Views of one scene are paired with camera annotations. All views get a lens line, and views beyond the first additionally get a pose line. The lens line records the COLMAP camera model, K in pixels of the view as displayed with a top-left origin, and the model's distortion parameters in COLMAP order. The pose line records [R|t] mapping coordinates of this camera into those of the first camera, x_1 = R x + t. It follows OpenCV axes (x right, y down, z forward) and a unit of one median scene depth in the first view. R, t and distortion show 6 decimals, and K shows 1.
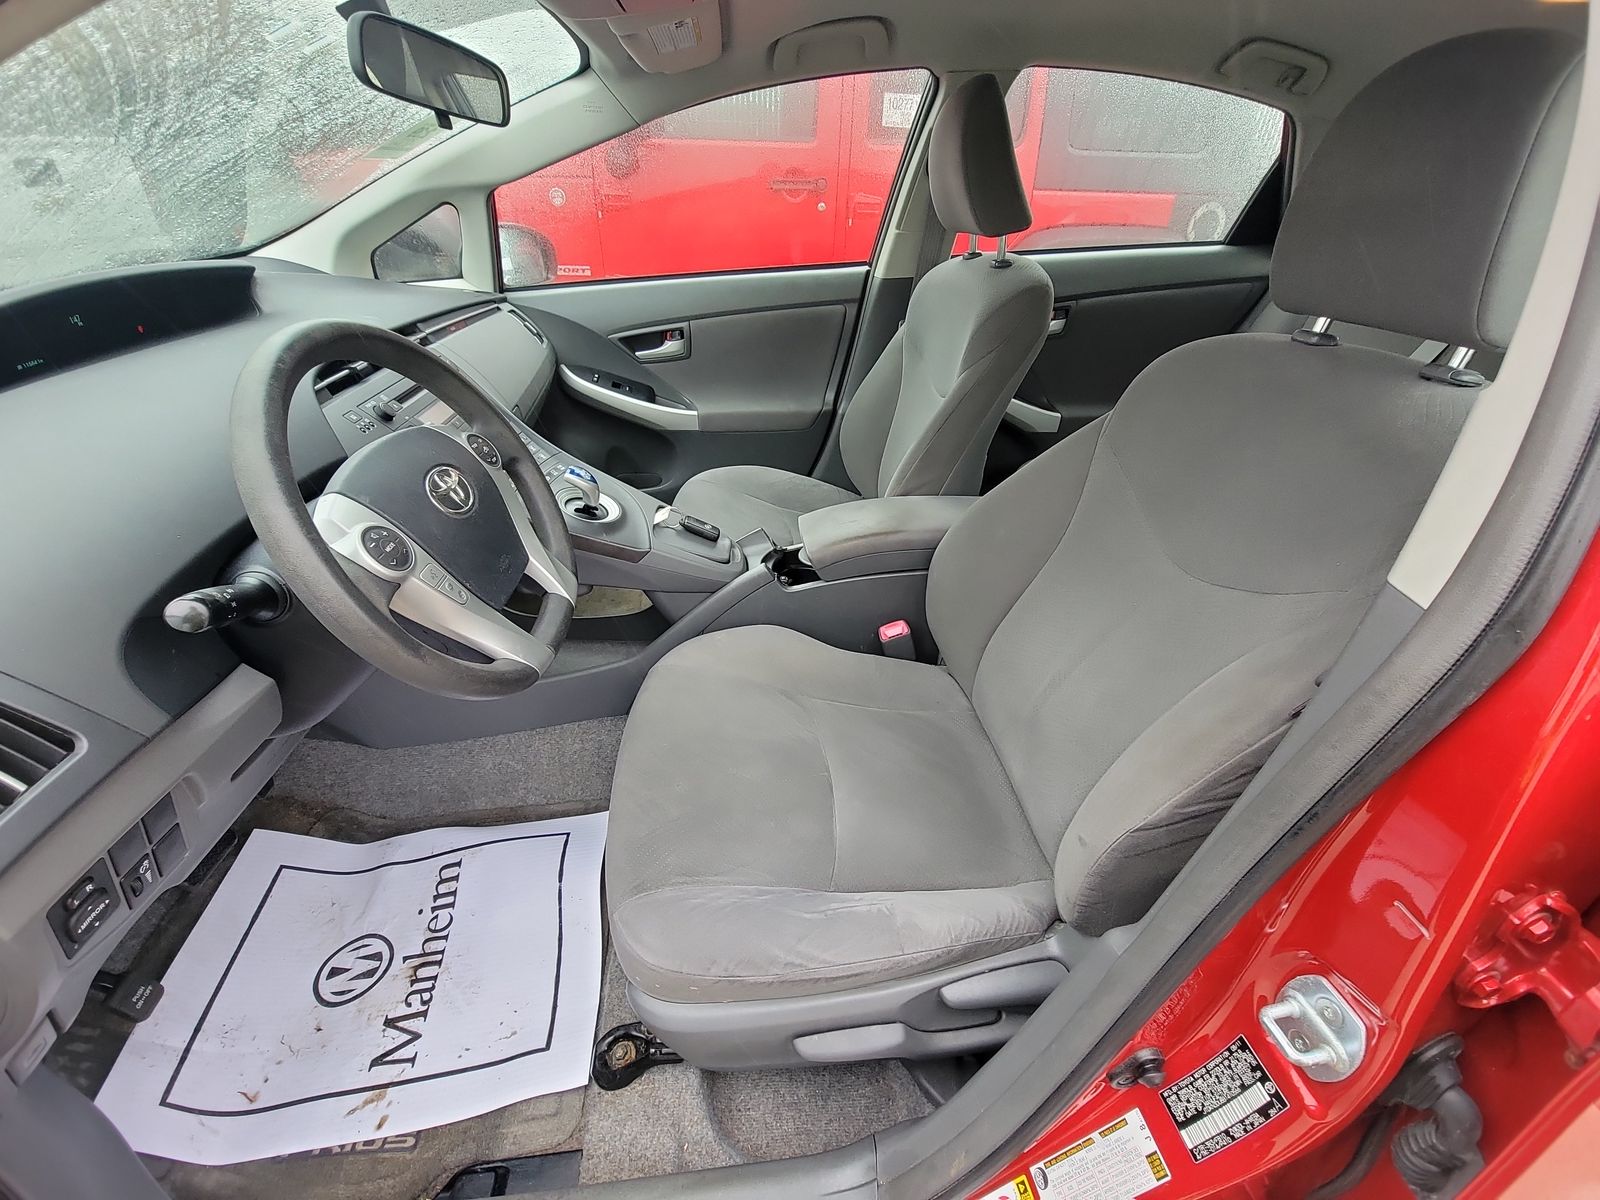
lens RADIAL K [[641.7, 0, 807.7], [0, 641.7, 597.2], [0, 0, 1]] dist [0.003023, -0.005096]
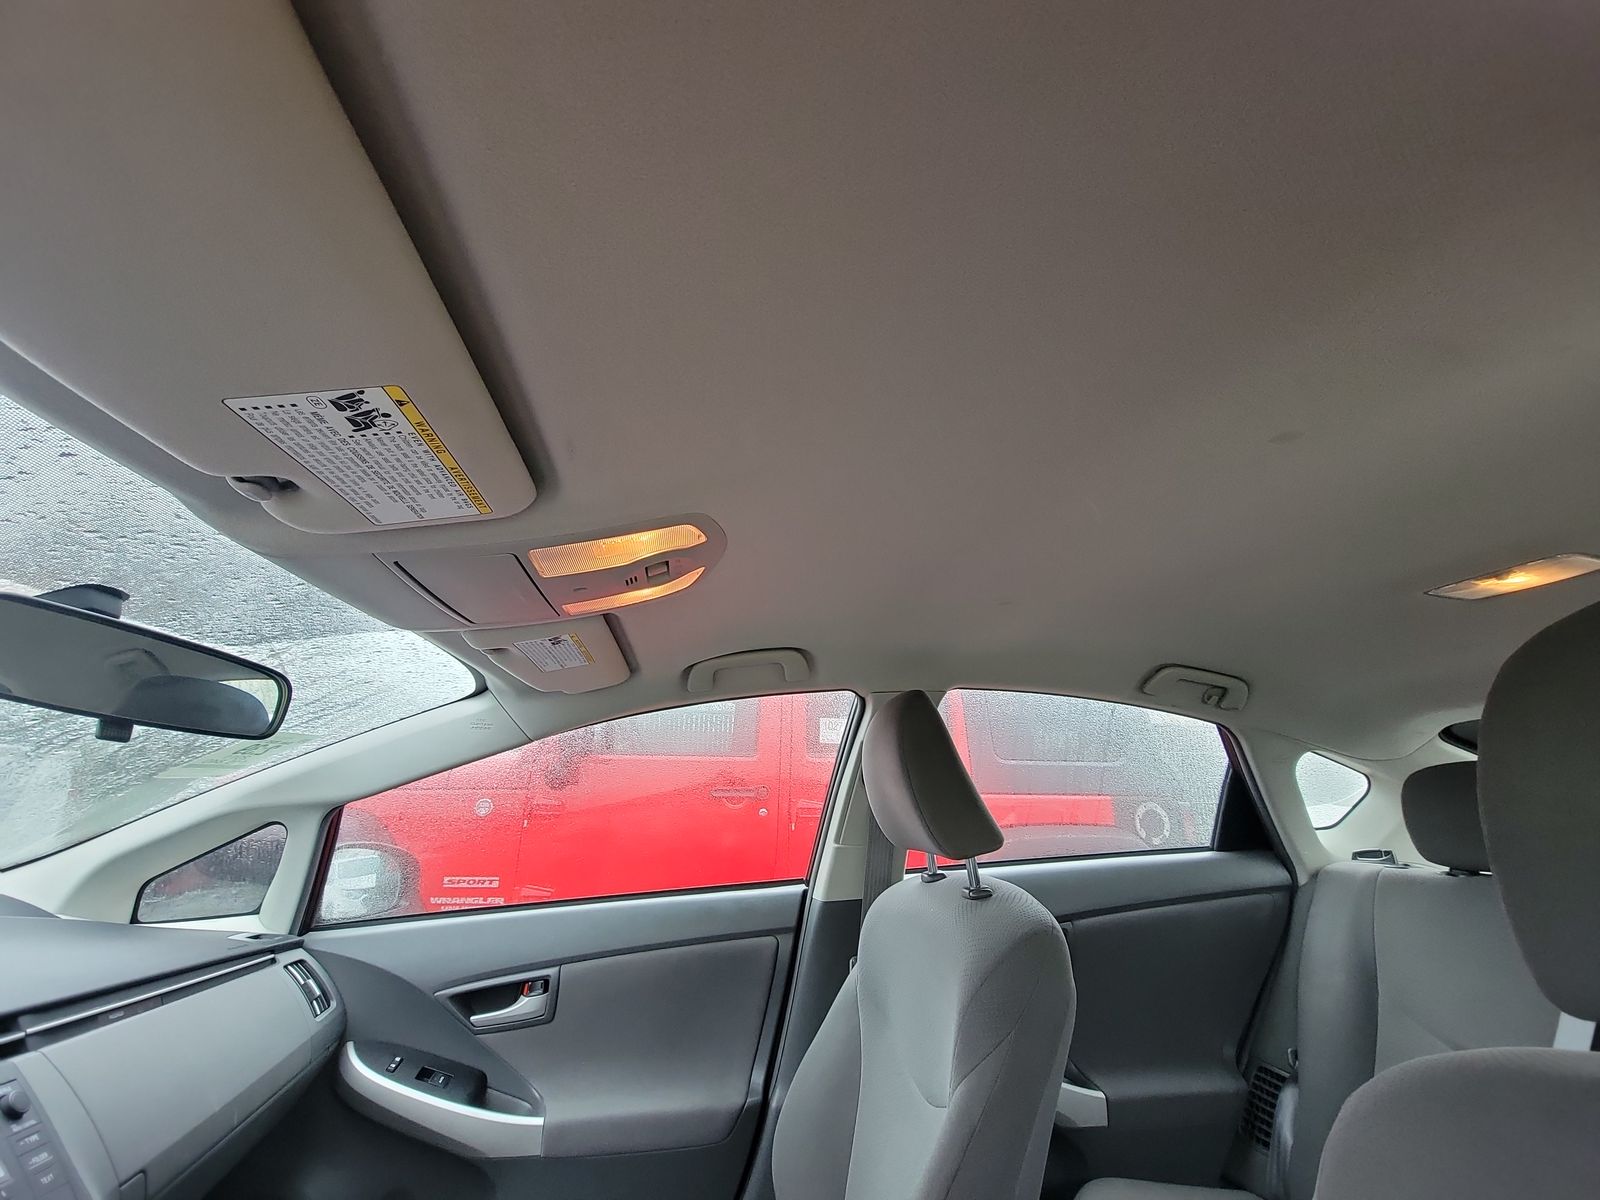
lens RADIAL K [[641.7, 0, 803.0], [0, 641.7, 600.4], [0, 0, 1]] dist [0.003023, -0.005096]
pose [[0.998394, 0.003796, 0.056522, 0.045584], [0.040197, 0.655575, -0.754060, -0.145828], [-0.039917, 0.755121, 0.654369, 0.208898]]
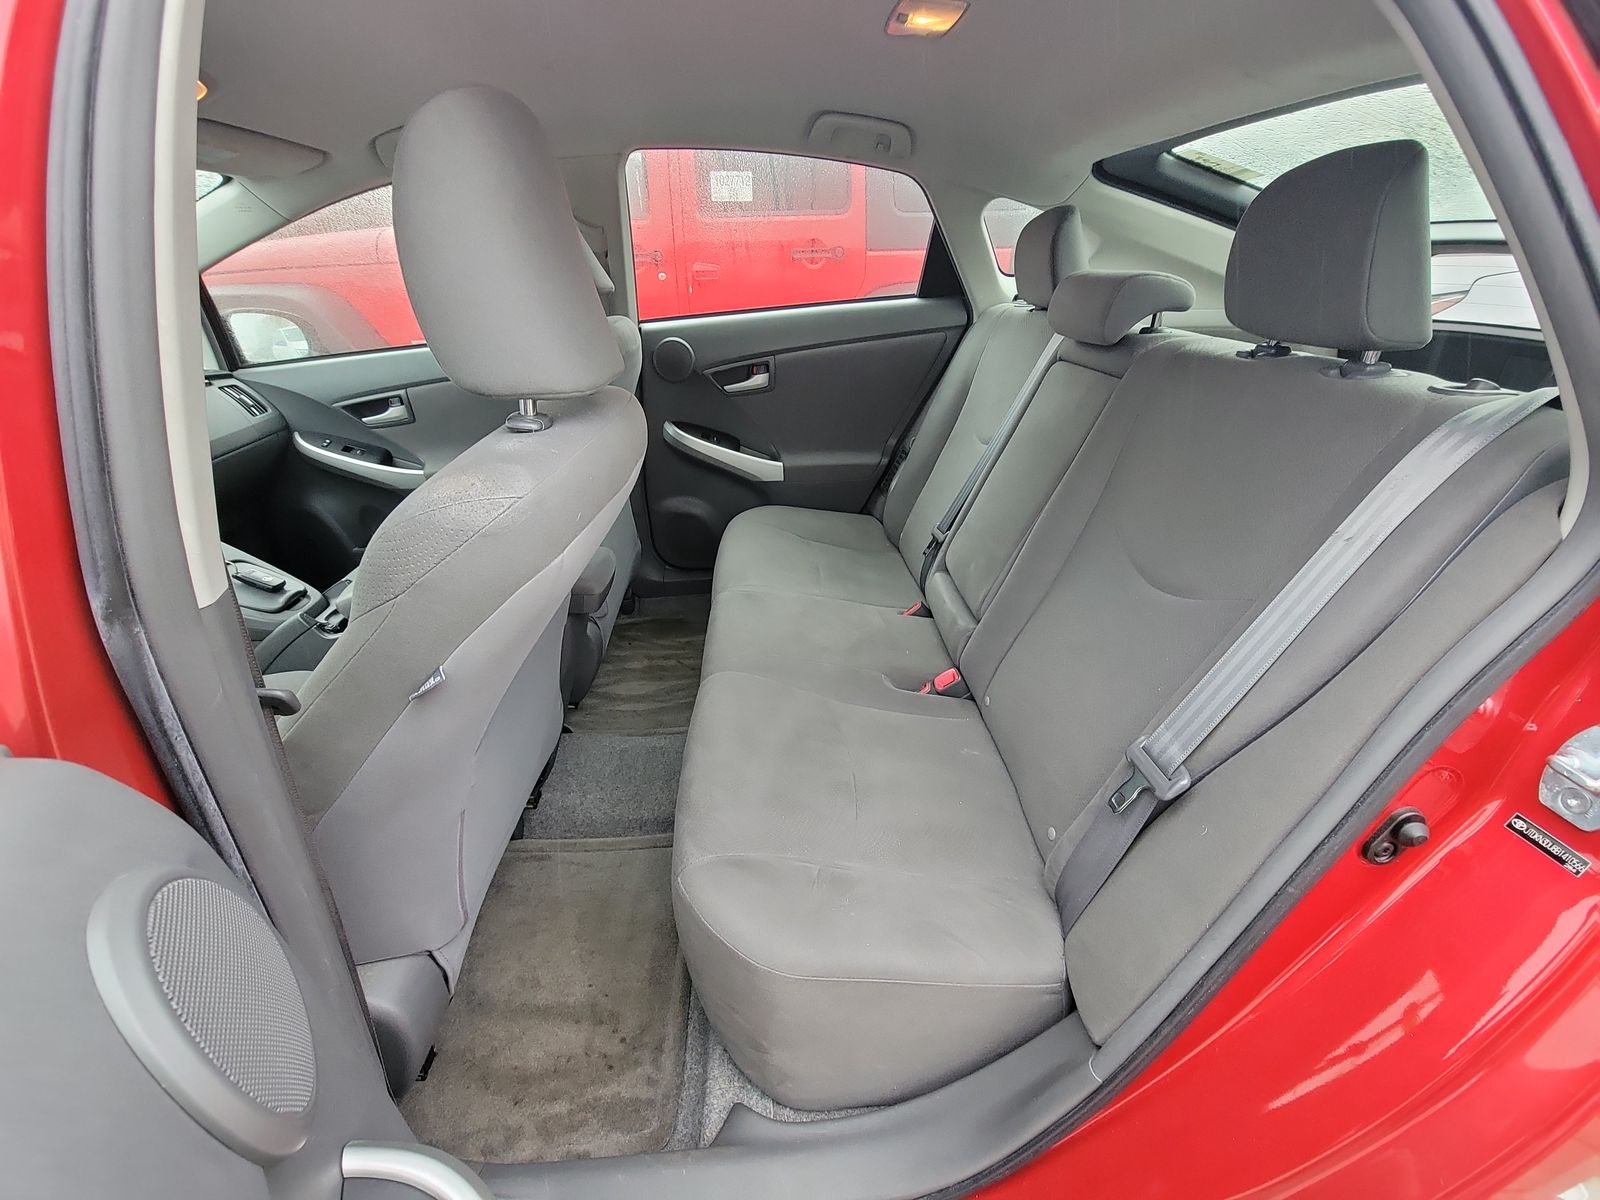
lens RADIAL K [[641.7, 0, 798.0], [0, 641.7, 604.8], [0, 0, 1]] dist [0.003023, -0.005096]
pose [[0.997746, -0.012973, -0.065839, 0.541123], [0.008316, 0.997475, -0.070531, 0.013278], [0.066587, 0.069825, 0.995334, -0.002496]]
